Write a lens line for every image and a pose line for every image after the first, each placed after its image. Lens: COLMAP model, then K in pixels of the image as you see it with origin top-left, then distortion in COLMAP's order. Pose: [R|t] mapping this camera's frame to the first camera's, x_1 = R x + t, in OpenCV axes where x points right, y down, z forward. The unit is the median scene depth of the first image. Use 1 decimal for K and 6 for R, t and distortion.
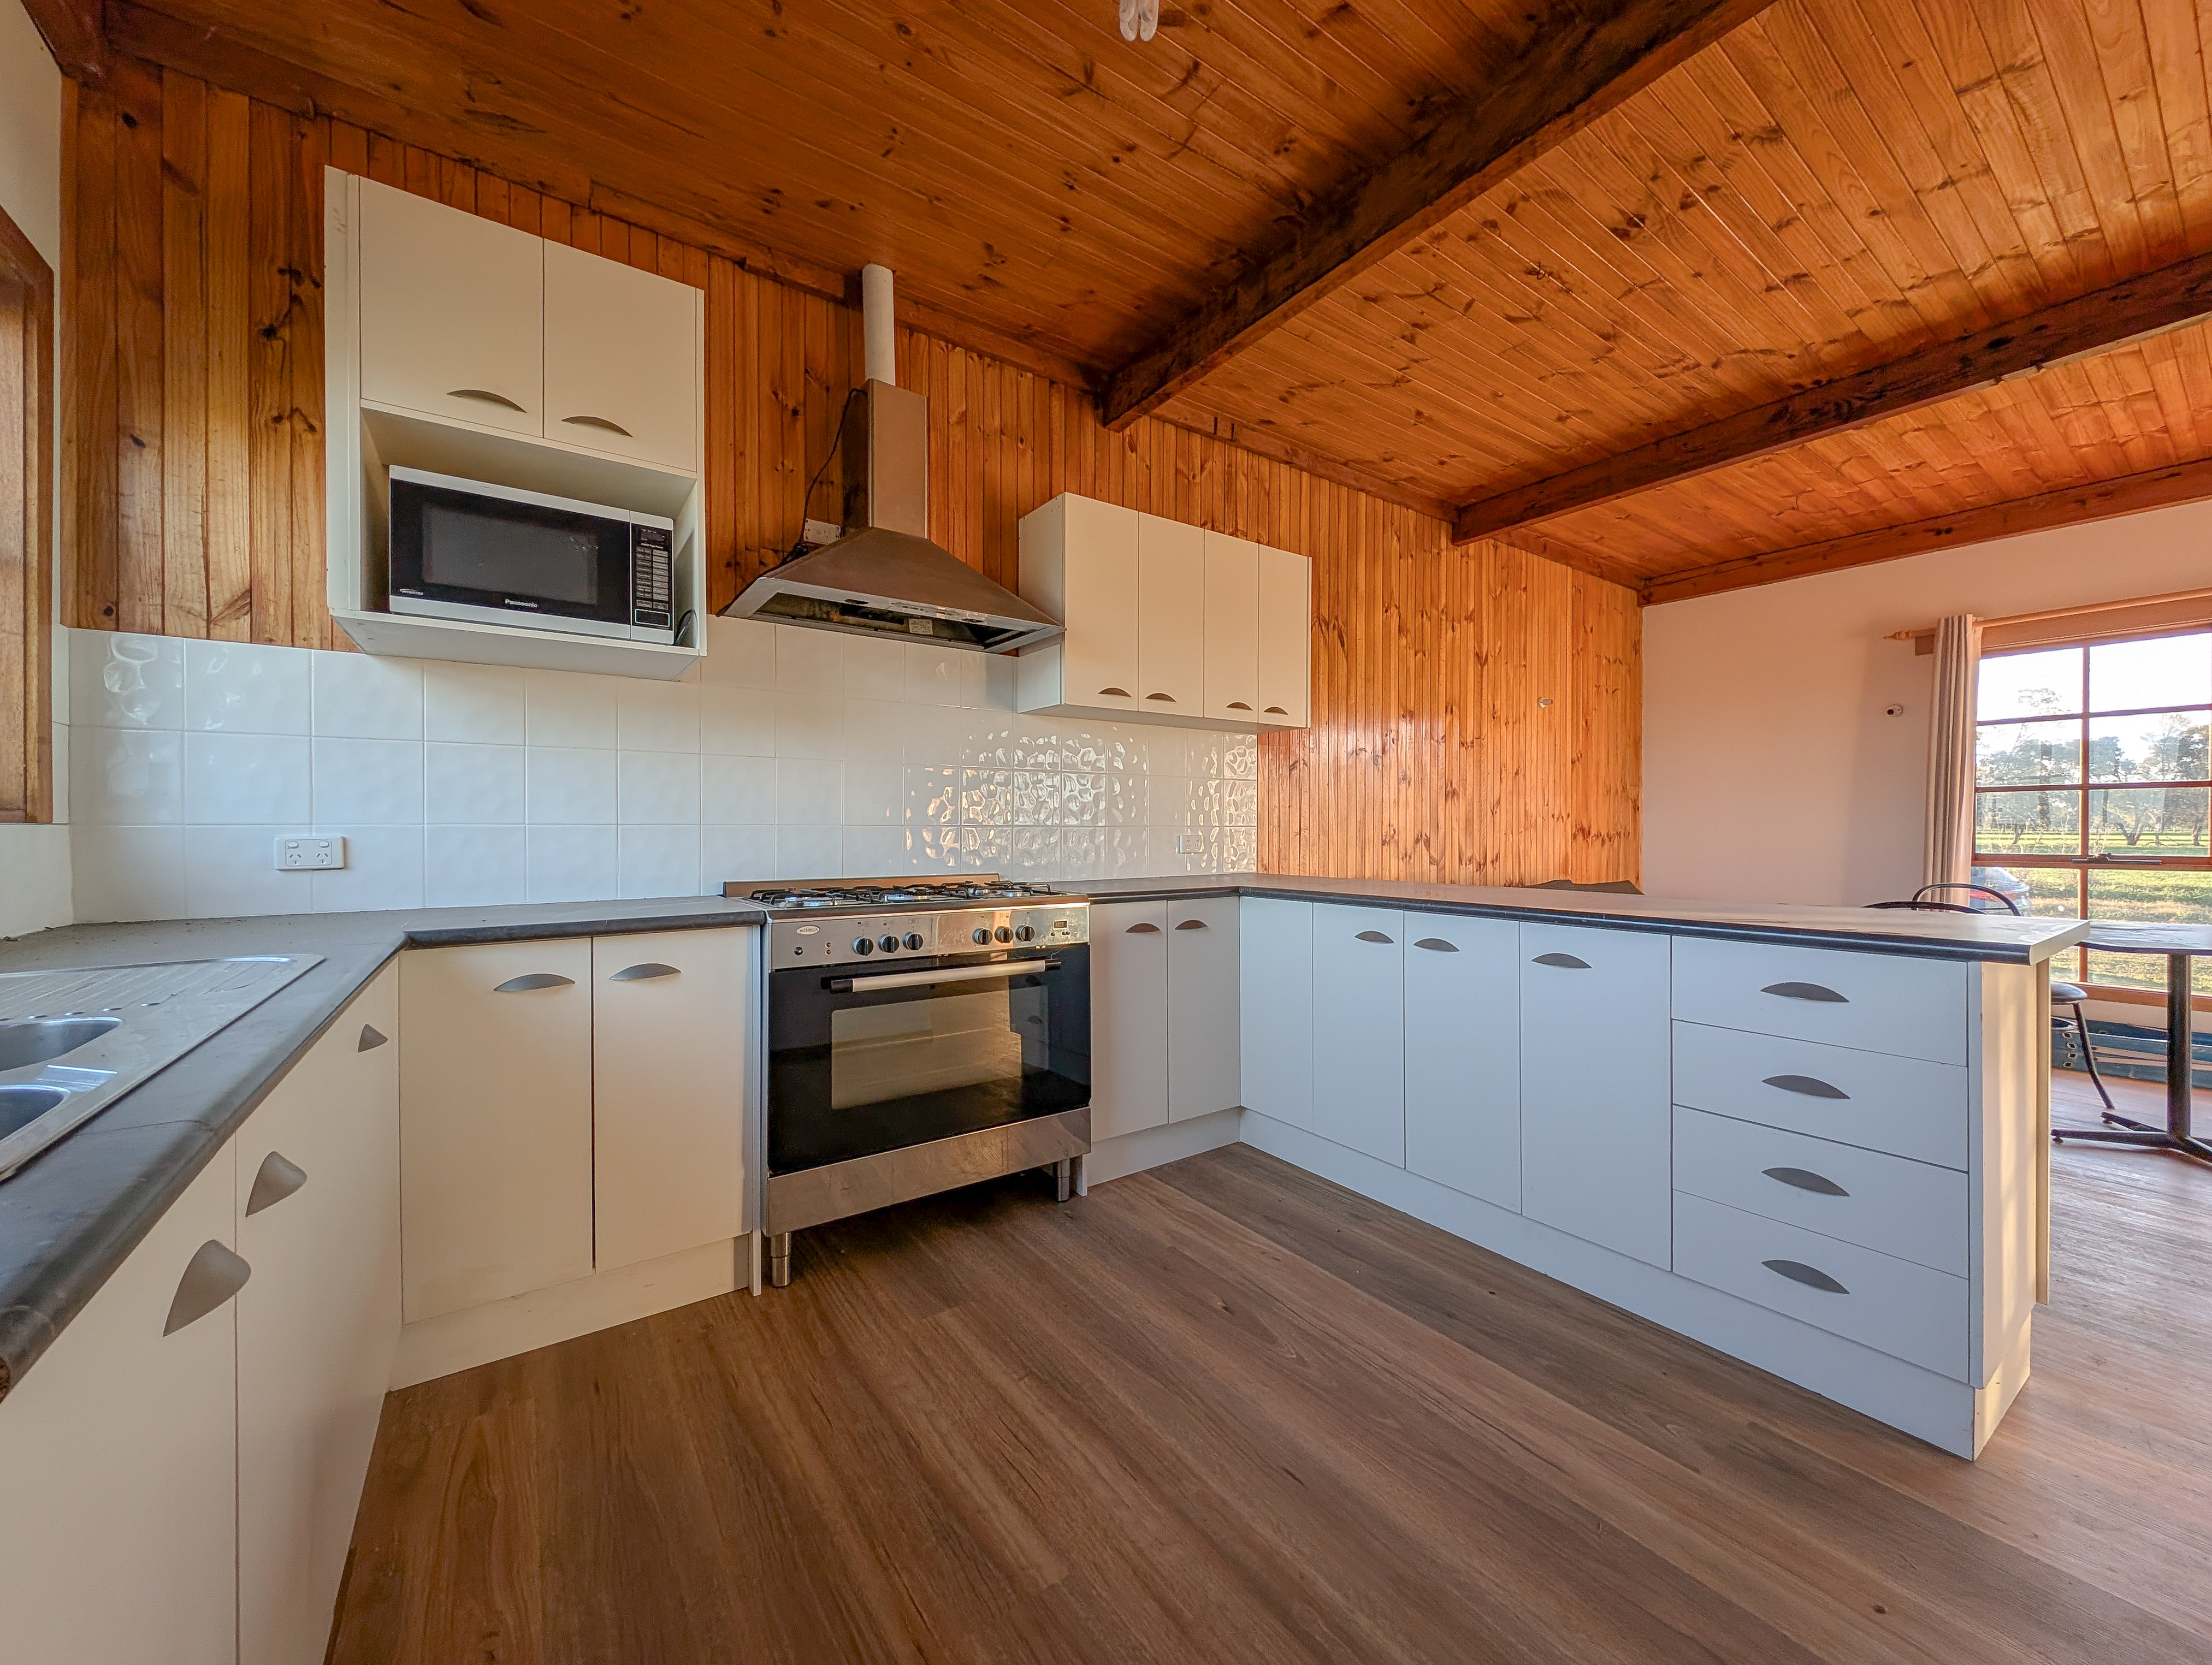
lens RADIAL K [[845.4, 0, 1107.6], [0, 845.4, 832.6], [0, 0, 1]] dist [0.015591, -0.005365]
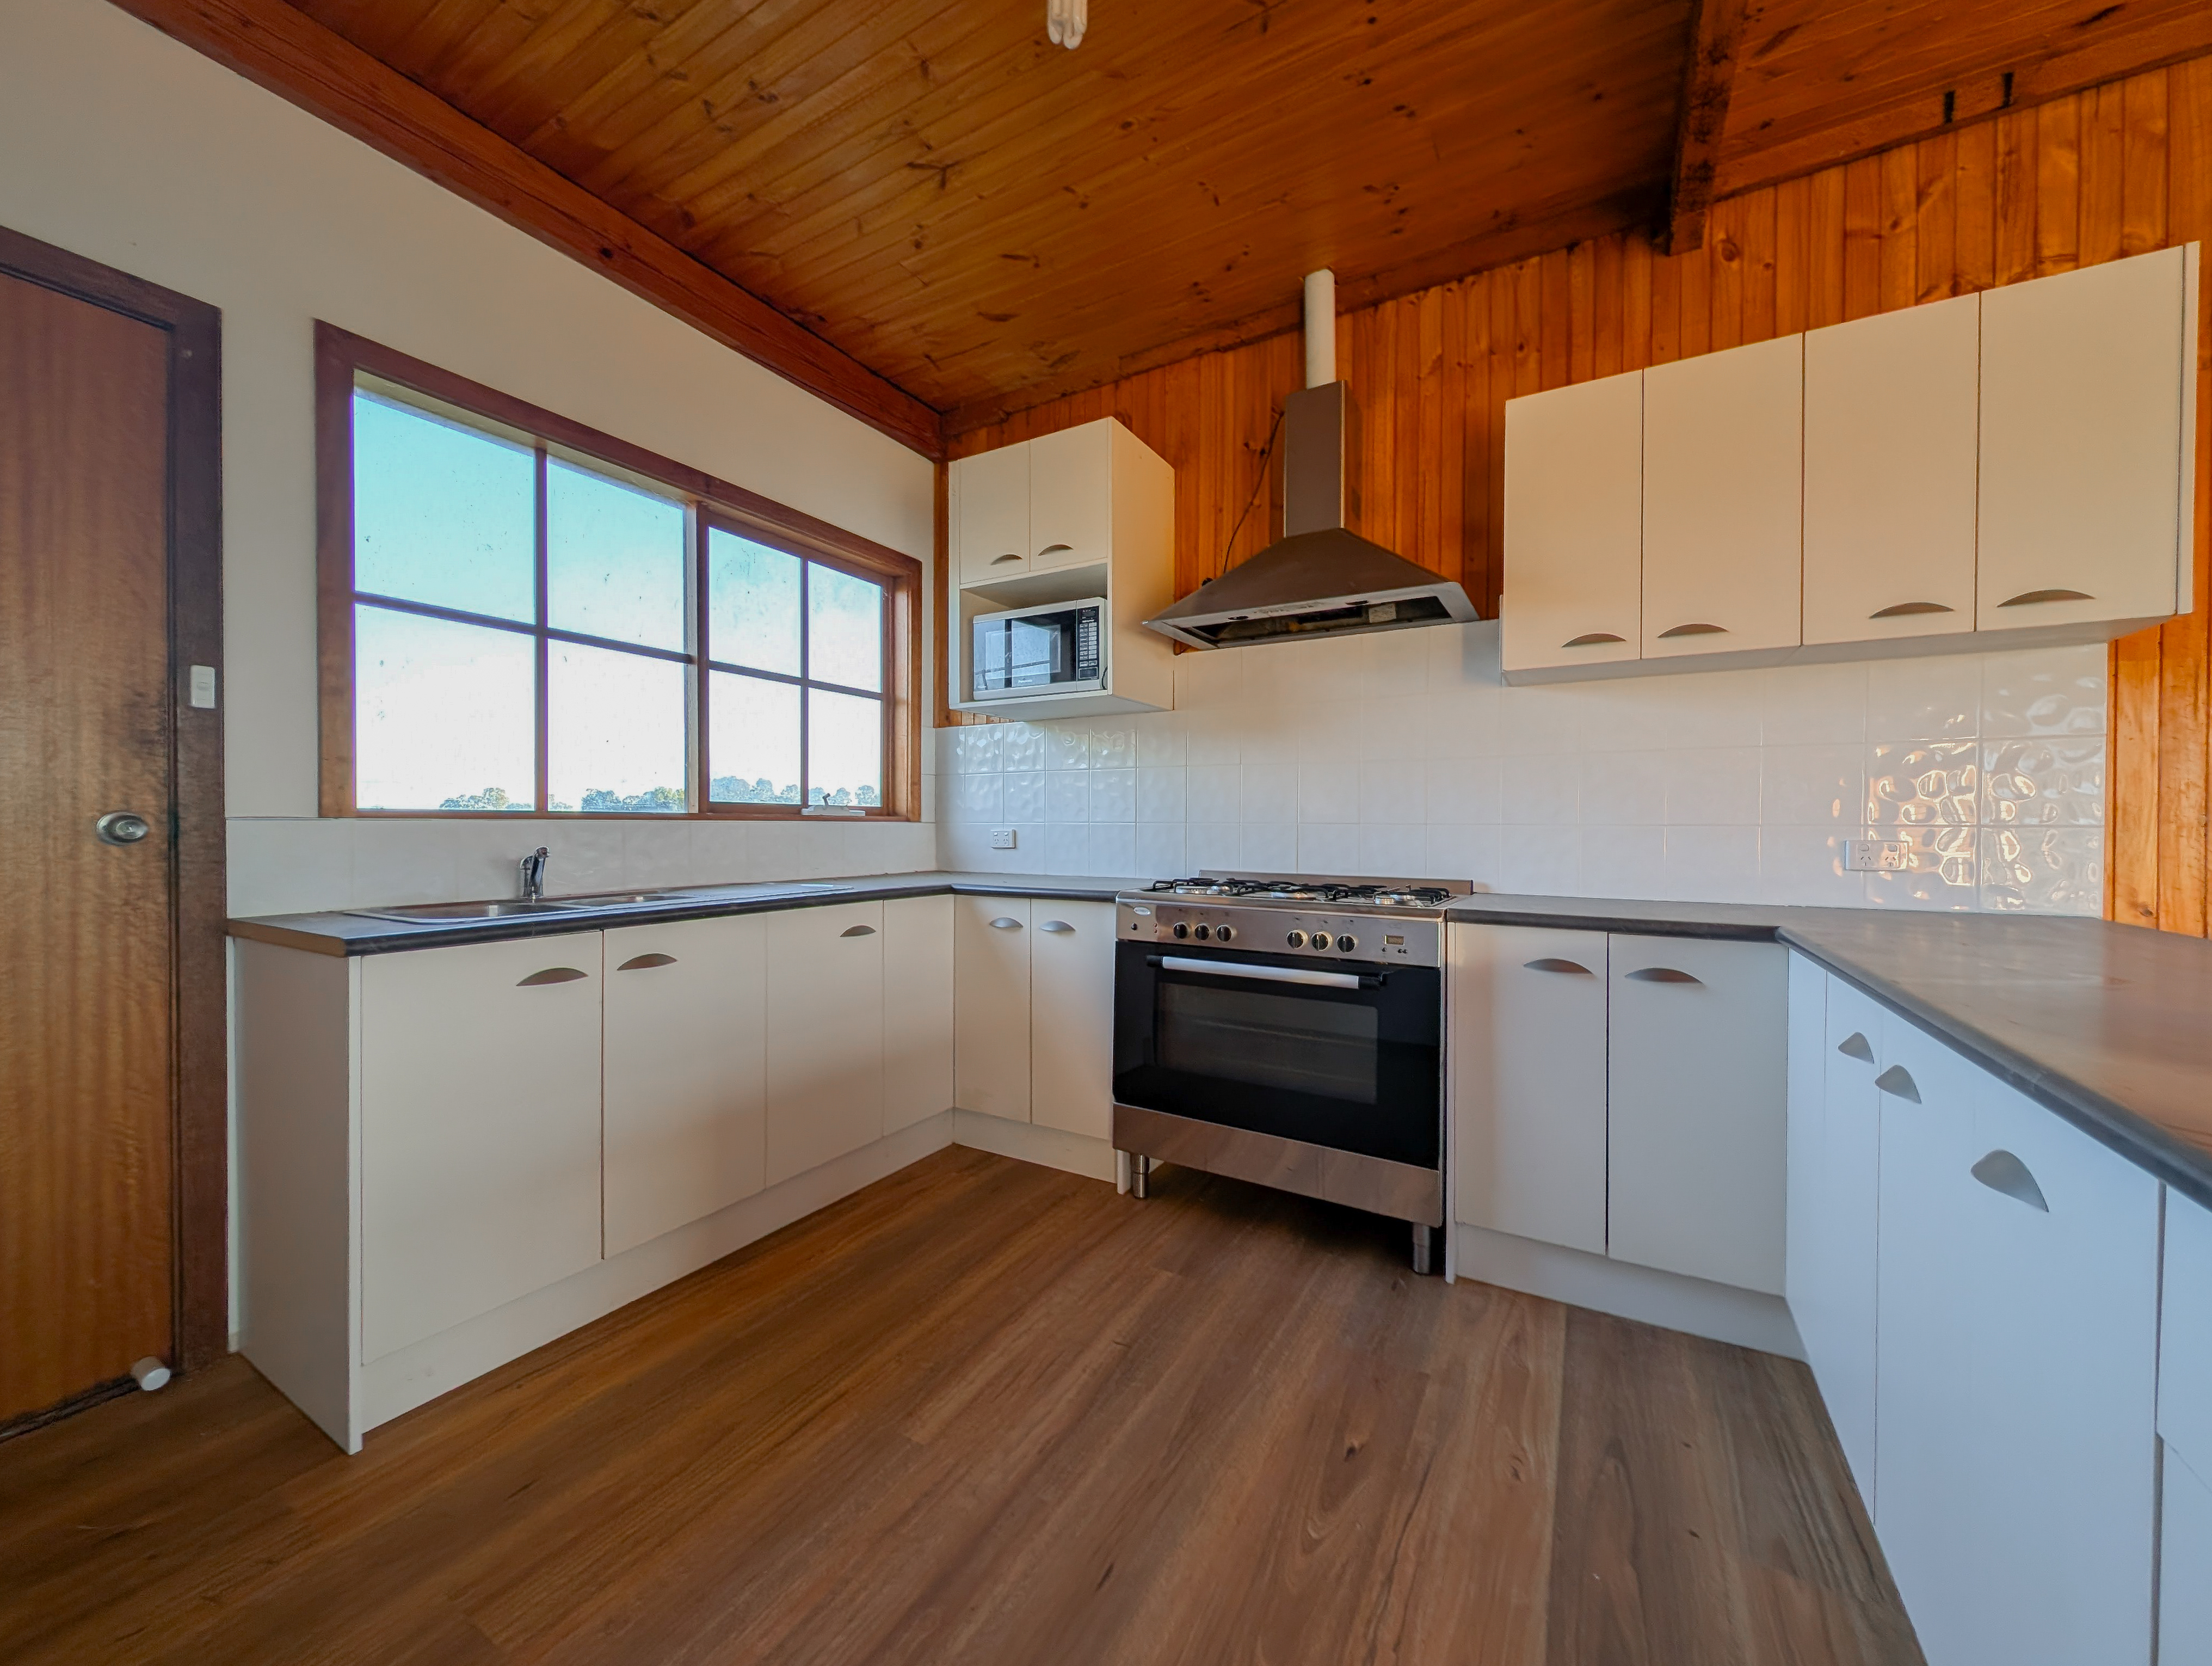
lens RADIAL K [[845.6, 0, 1107.6], [0, 845.6, 833.1], [0, 0, 1]] dist [0.015591, -0.005365]
pose [[0.409799, 0.013111, -0.912082, 0.471006], [-0.006766, 0.999913, 0.011333, -0.006307], [0.912151, 0.001527, 0.409852, 0.300882]]
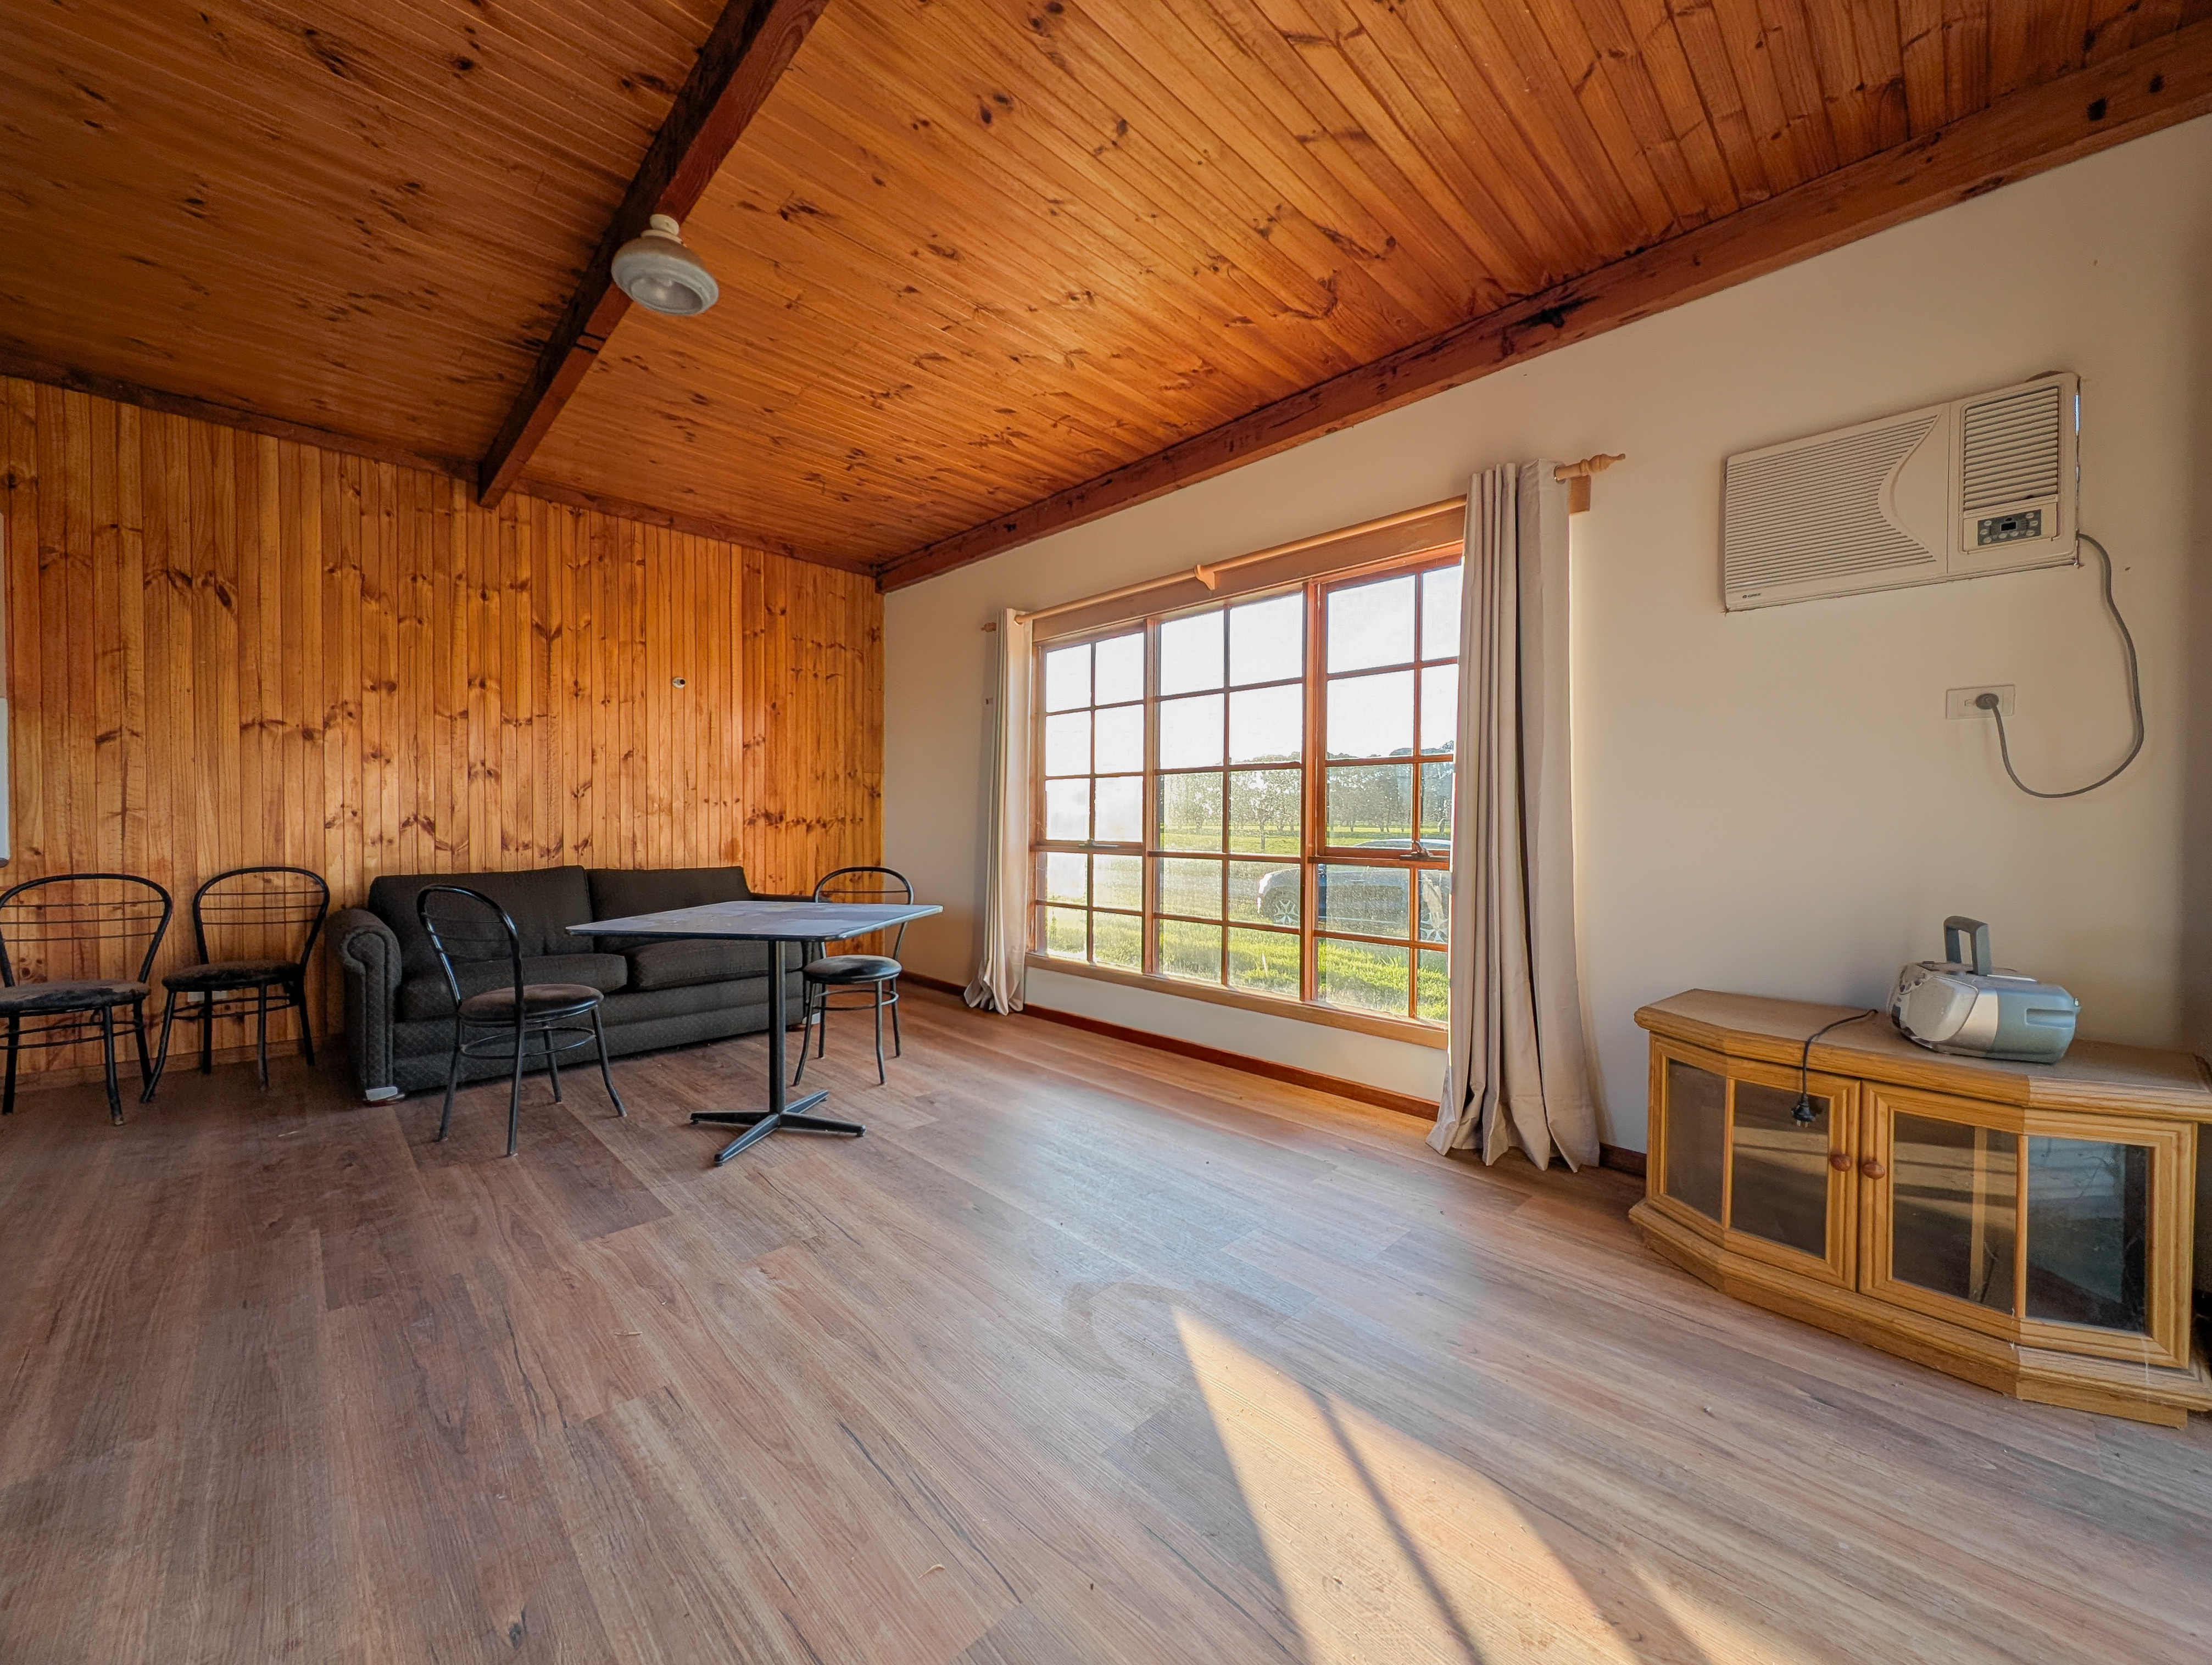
lens RADIAL K [[845.4, 0, 1107.6], [0, 845.4, 832.6], [0, 0, 1]] dist [0.015591, -0.005365]
pose [[0.987828, 0.003562, 0.155509, 1.373892], [-0.005386, 0.999922, 0.011313, 0.006250], [-0.155457, -0.012013, 0.987770, -0.050859]]
